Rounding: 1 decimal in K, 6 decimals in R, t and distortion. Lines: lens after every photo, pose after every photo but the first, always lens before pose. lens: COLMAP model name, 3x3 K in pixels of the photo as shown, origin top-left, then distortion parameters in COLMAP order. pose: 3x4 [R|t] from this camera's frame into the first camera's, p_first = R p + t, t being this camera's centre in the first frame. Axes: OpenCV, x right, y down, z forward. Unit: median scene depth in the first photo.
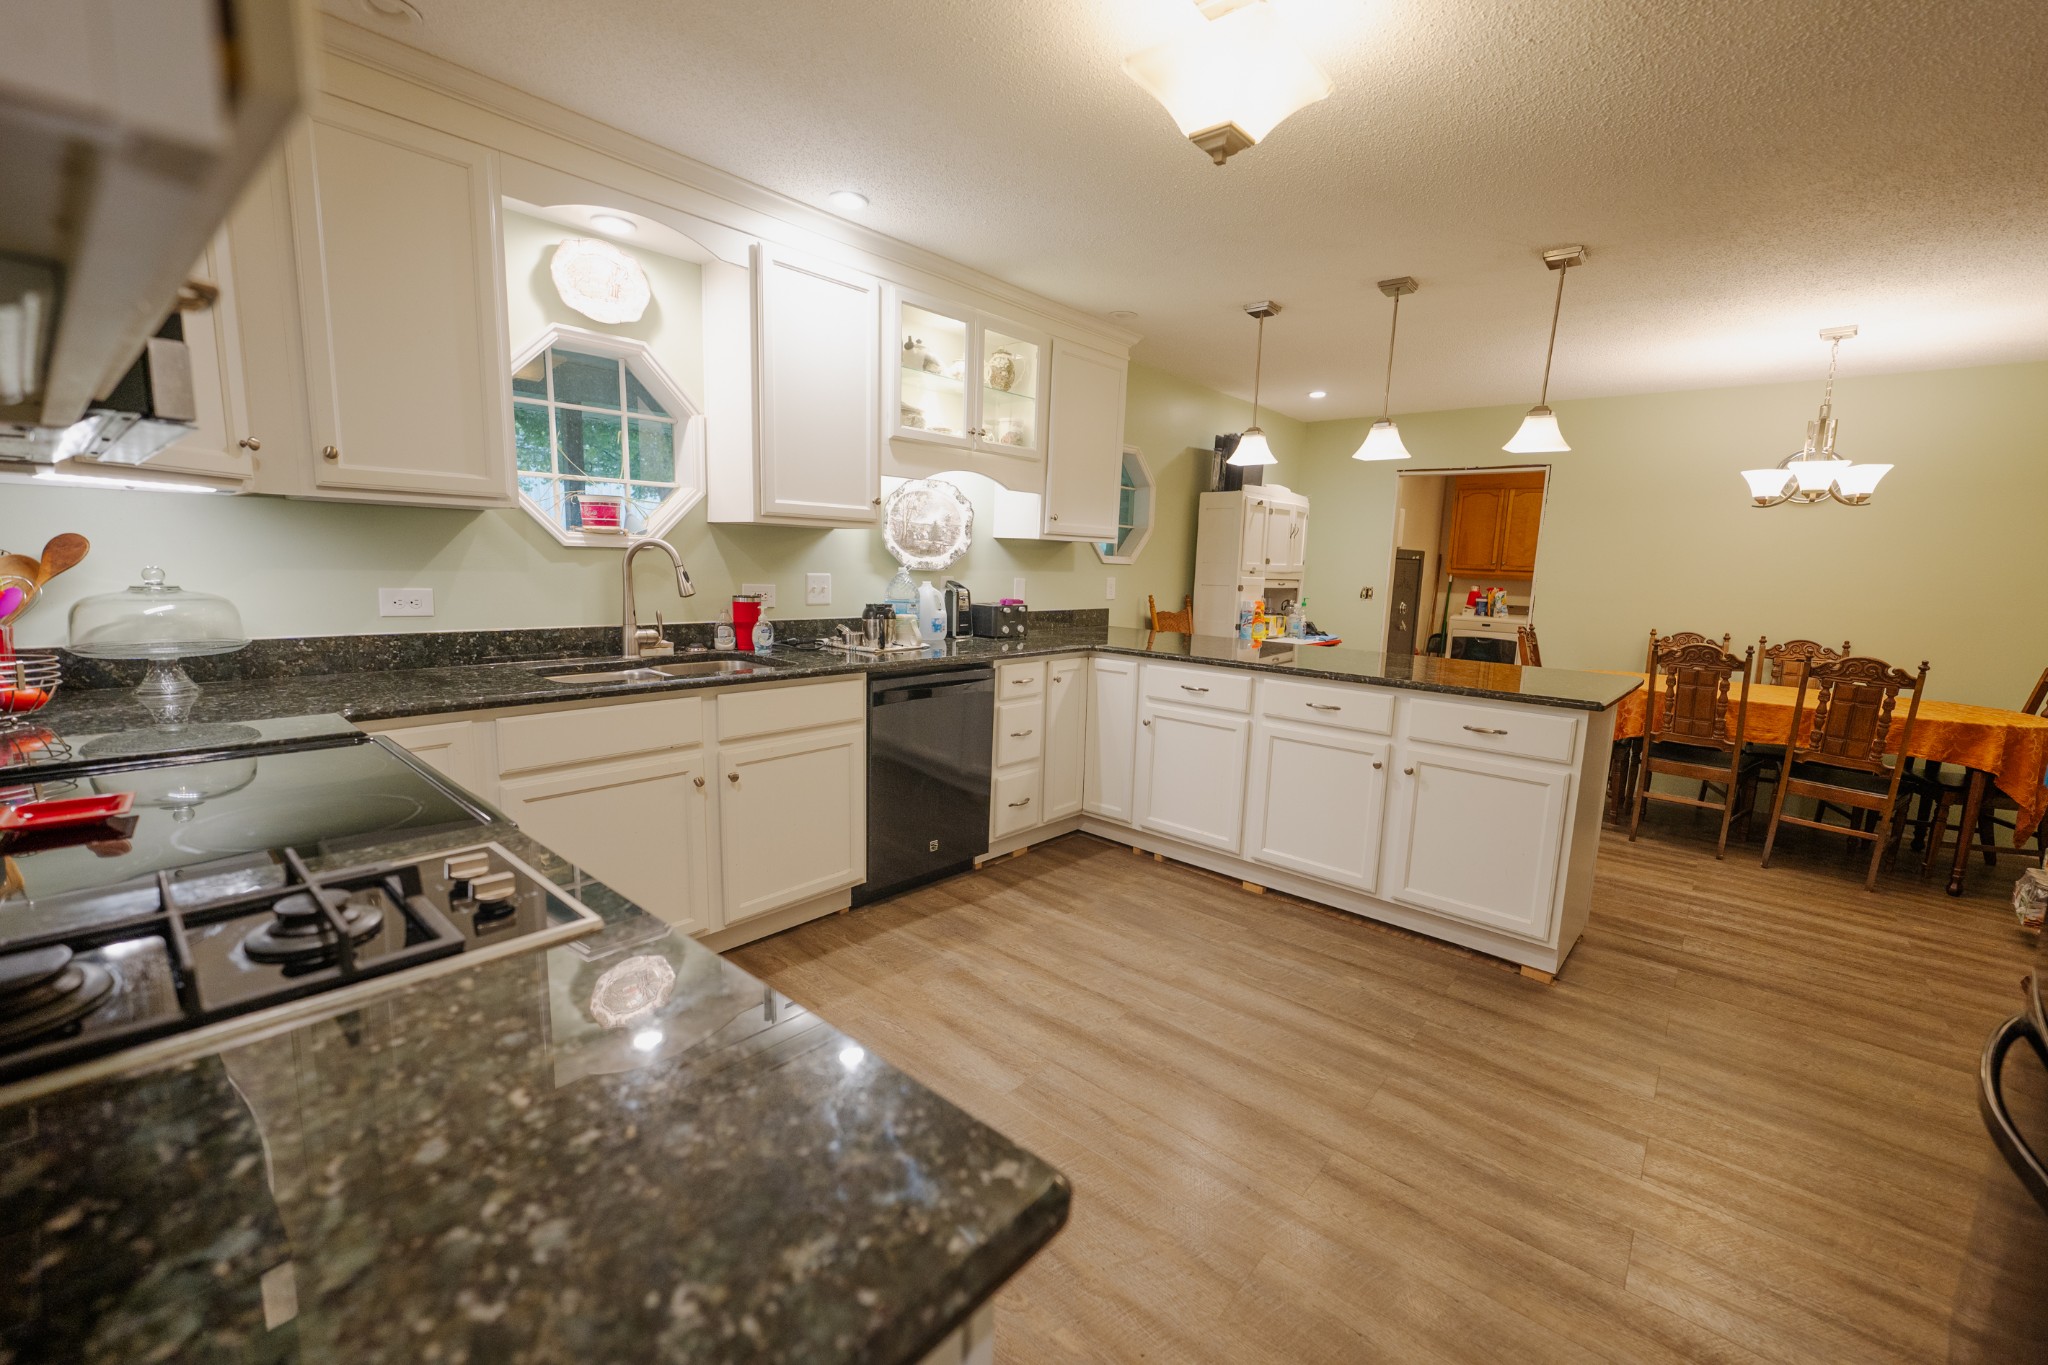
lens RADIAL K [[847.5, 0, 1025.2], [0, 847.5, 678.0], [0, 0, 1]] dist [-0.003714, -0.000128]
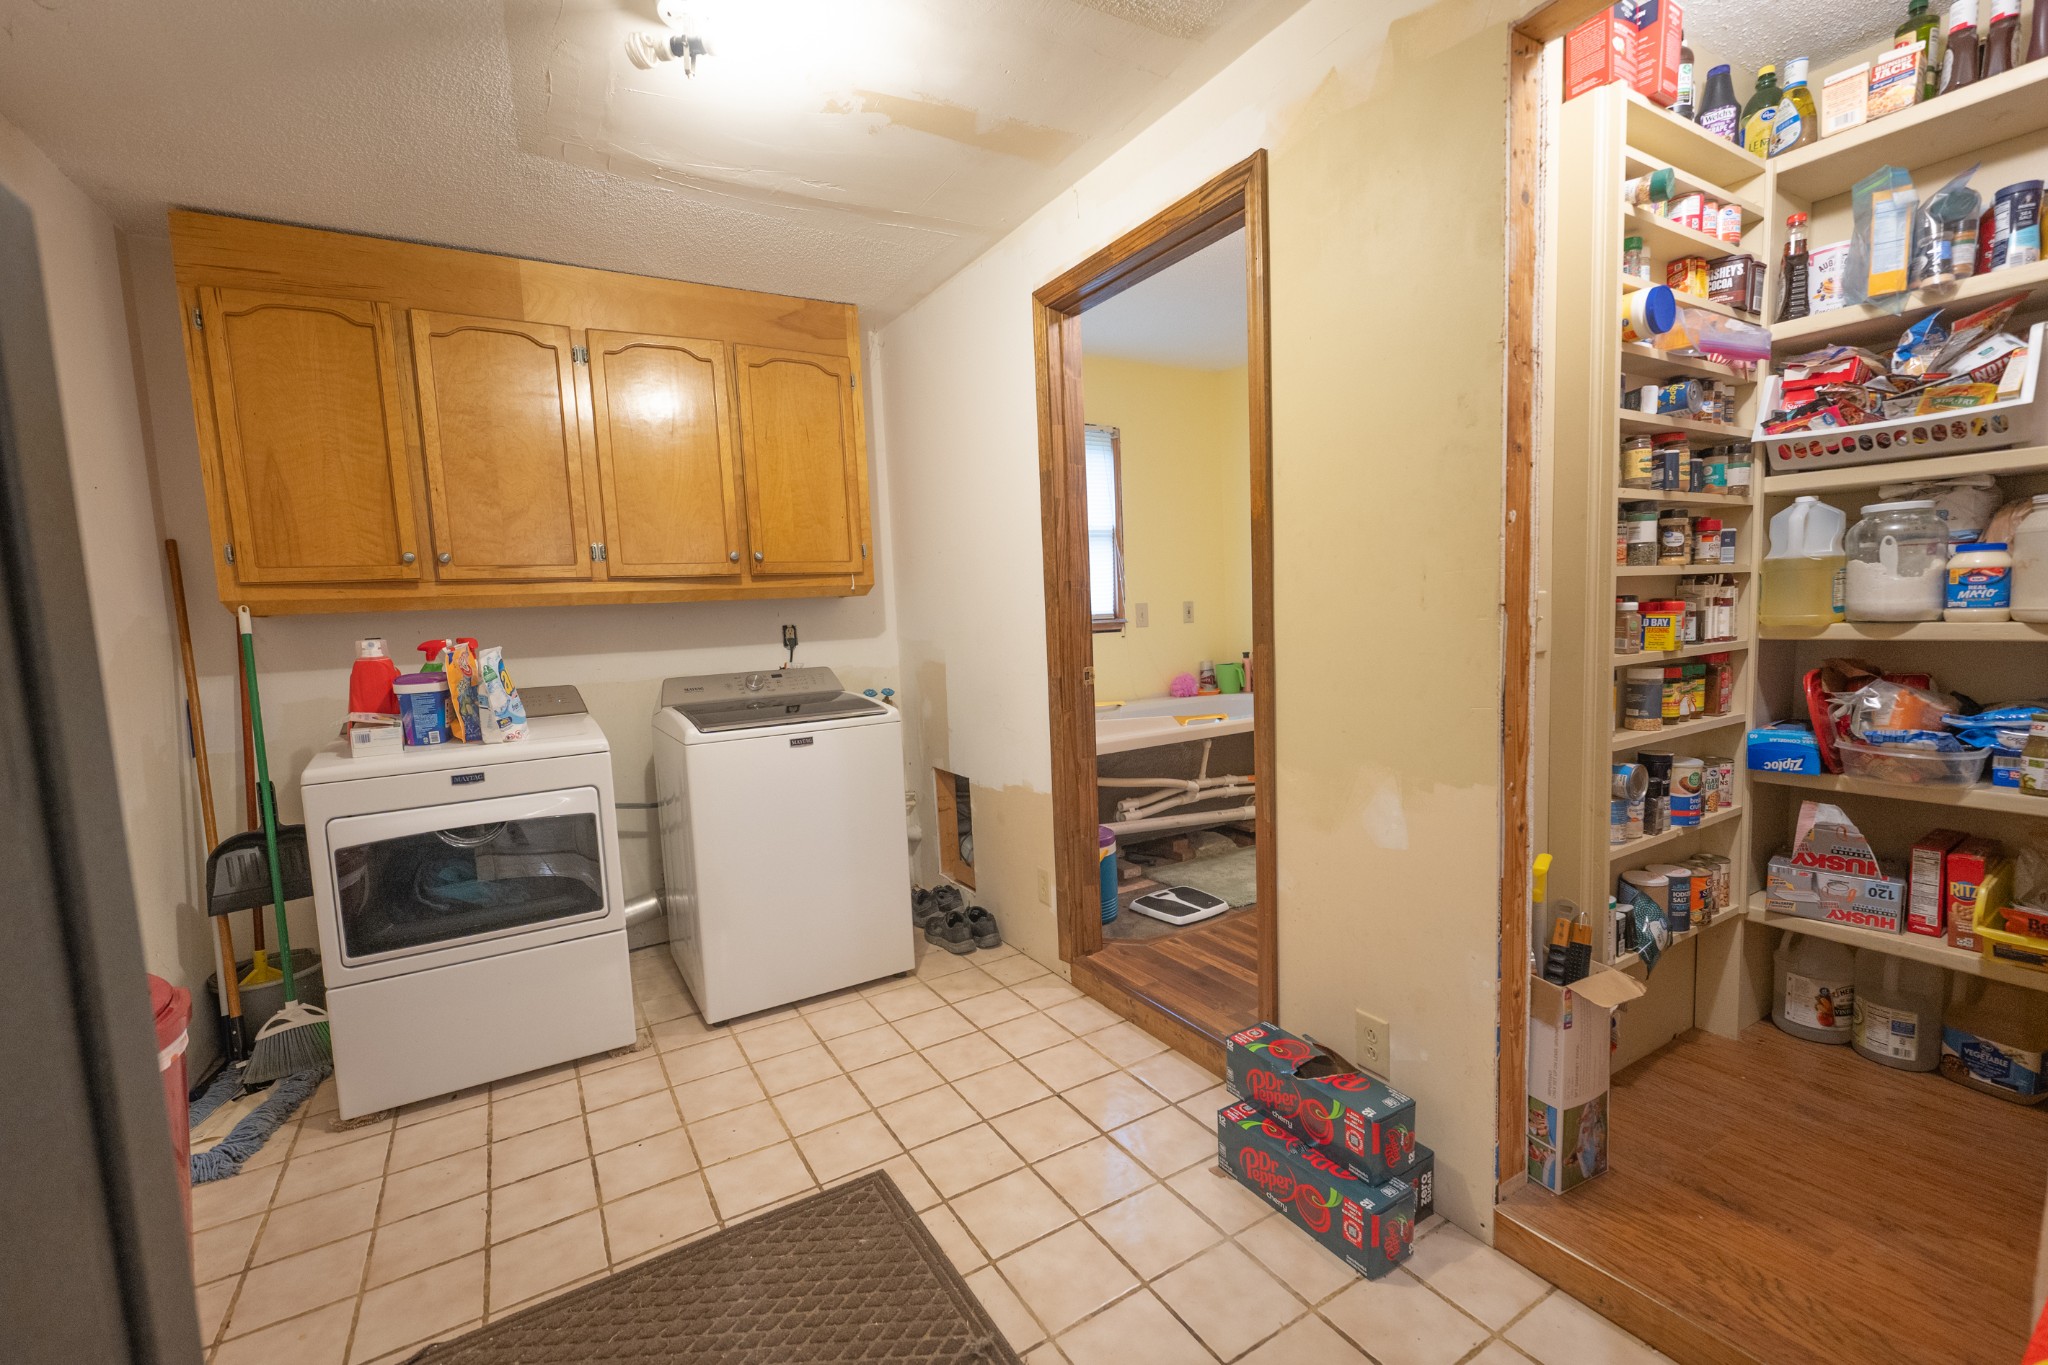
lens RADIAL K [[847.5, 0, 1011.9], [0, 847.5, 685.0], [0, 0, 1]] dist [-0.003714, -0.000128]
pose [[0.307976, -0.146866, 0.939990, 0.956368], [0.192818, 0.977145, 0.089497, -0.222942], [-0.931650, 0.153684, 0.329255, 2.038284]]
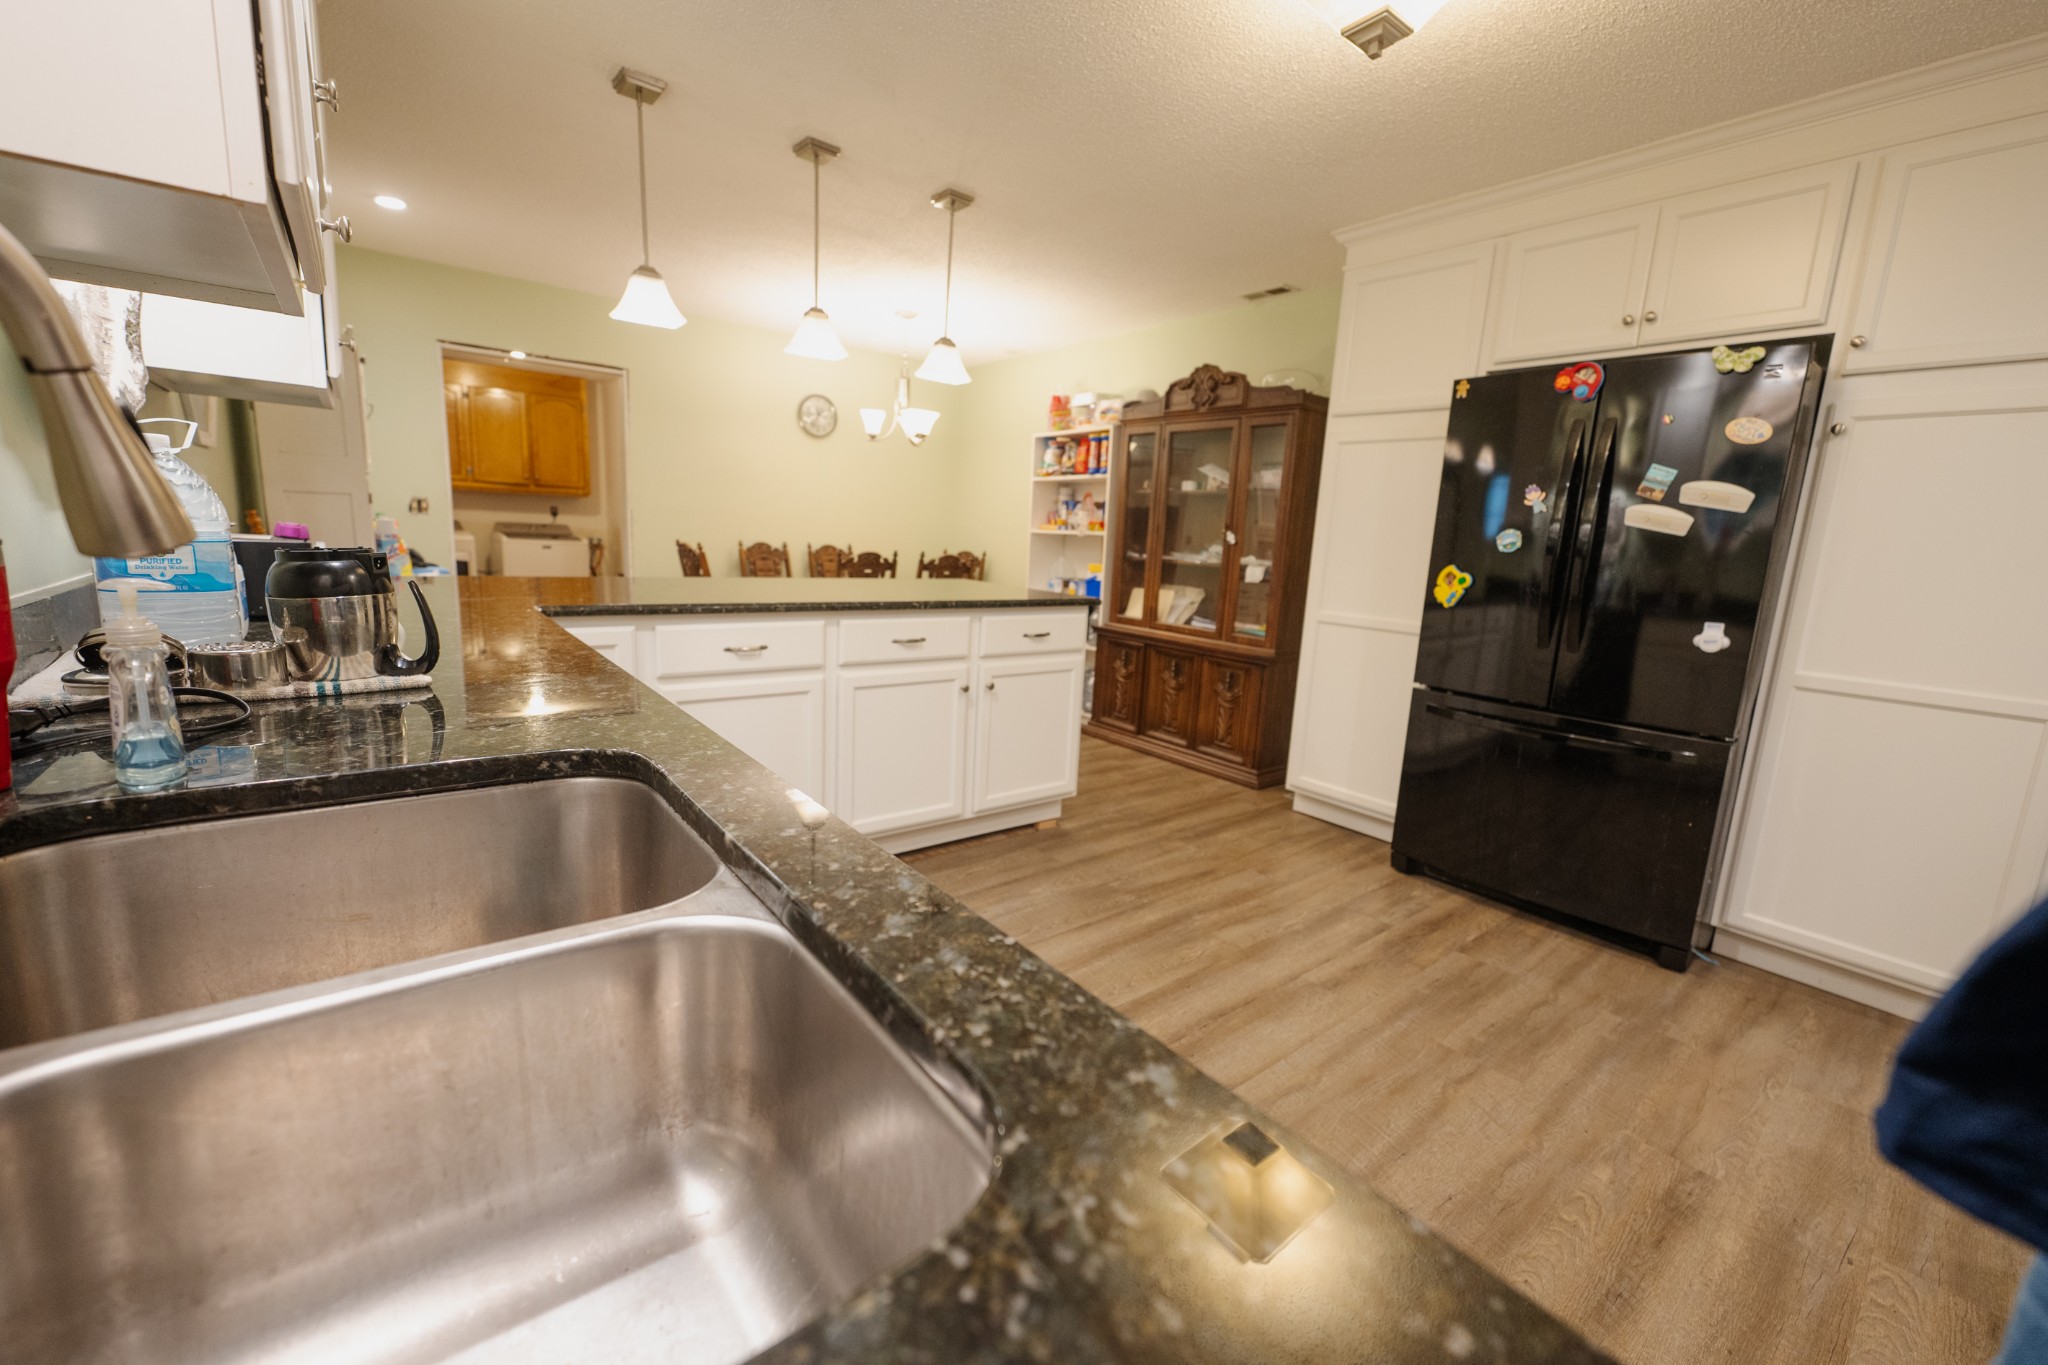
lens RADIAL K [[847.5, 0, 1032.0], [0, 847.5, 684.7], [0, 0, 1]] dist [-0.003714, -0.000128]
pose [[0.163624, -0.211507, 0.963583, -0.515926], [0.098206, 0.975387, 0.197422, -0.087425], [-0.981623, 0.062327, 0.180368, 0.742678]]
